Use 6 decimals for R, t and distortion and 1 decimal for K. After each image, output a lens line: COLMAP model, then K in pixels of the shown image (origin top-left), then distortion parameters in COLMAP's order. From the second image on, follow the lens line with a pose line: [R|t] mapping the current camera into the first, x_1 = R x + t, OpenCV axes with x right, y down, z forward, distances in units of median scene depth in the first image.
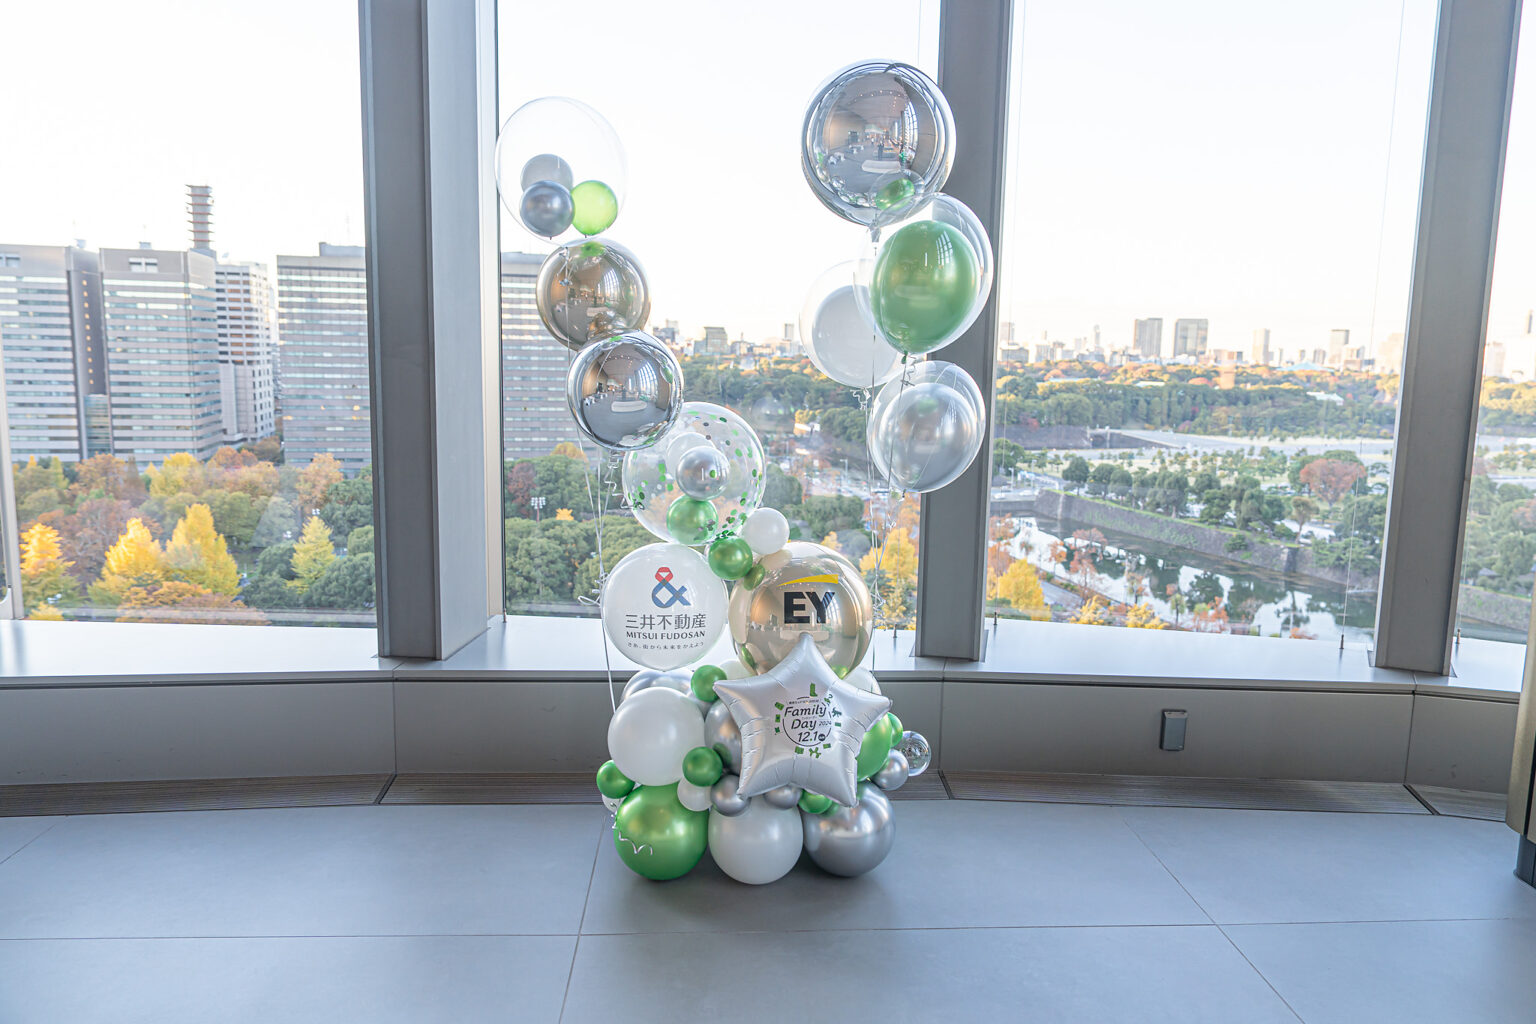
lens RADIAL K [[1082.6, 0, 772.0], [0, 1082.6, 503.7], [0, 0, 1]] dist [-0.012015, 0.008493]
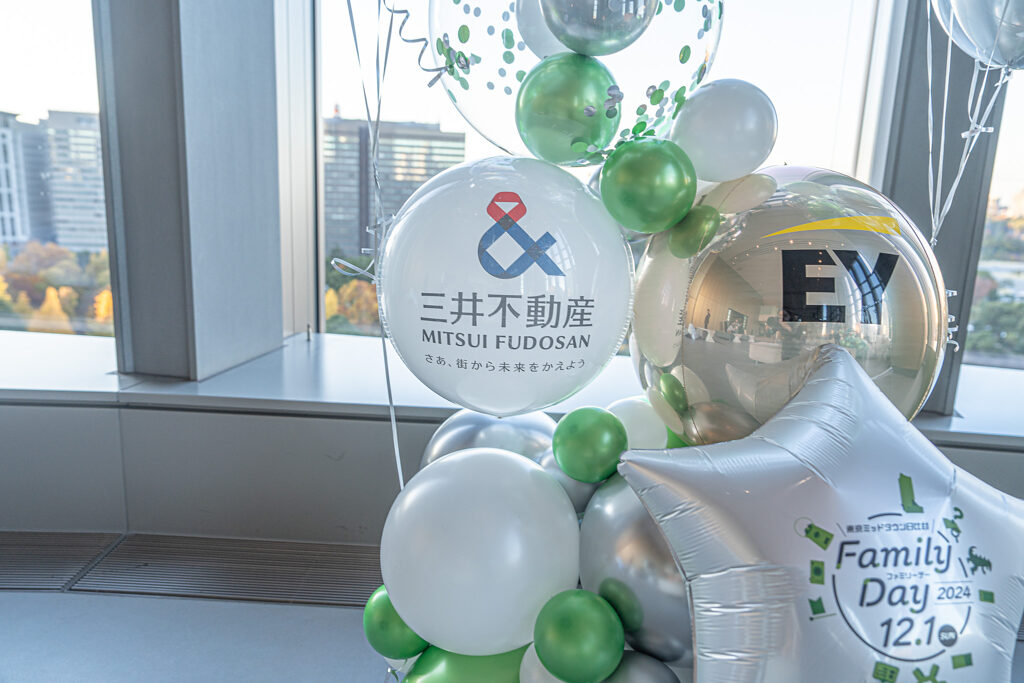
lens RADIAL K [[721.8, 0, 515.6], [0, 721.8, 337.0], [0, 0, 1]] dist [-0.012015, 0.008493]
pose [[0.995991, 0.037387, -0.081269, -0.053102], [-0.032442, 0.997590, 0.061336, 0.077469], [0.083367, -0.058453, 0.994803, 0.533461]]
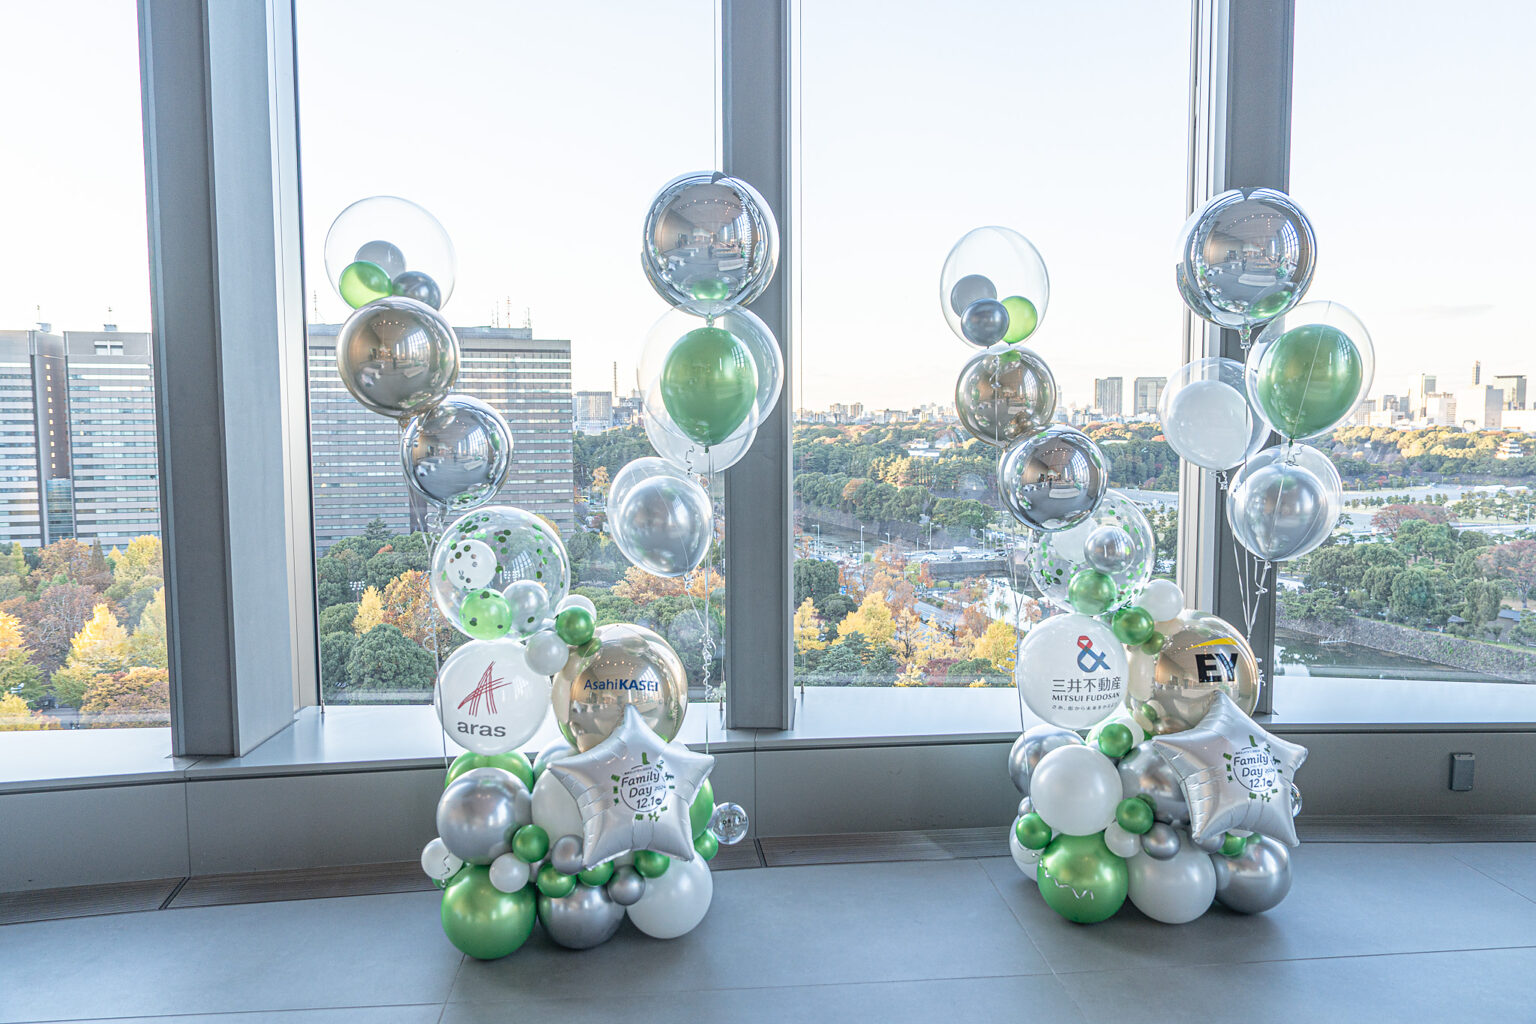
lens RADIAL K [[1082.6, 0, 769.5], [0, 1082.6, 499.8], [0, 0, 1]] dist [-0.012015, 0.008493]
pose [[0.999312, -0.025584, 0.026866, -0.344805], [0.027274, 0.997542, -0.064544, -0.013666], [-0.025148, 0.065232, 0.997553, -0.086417]]
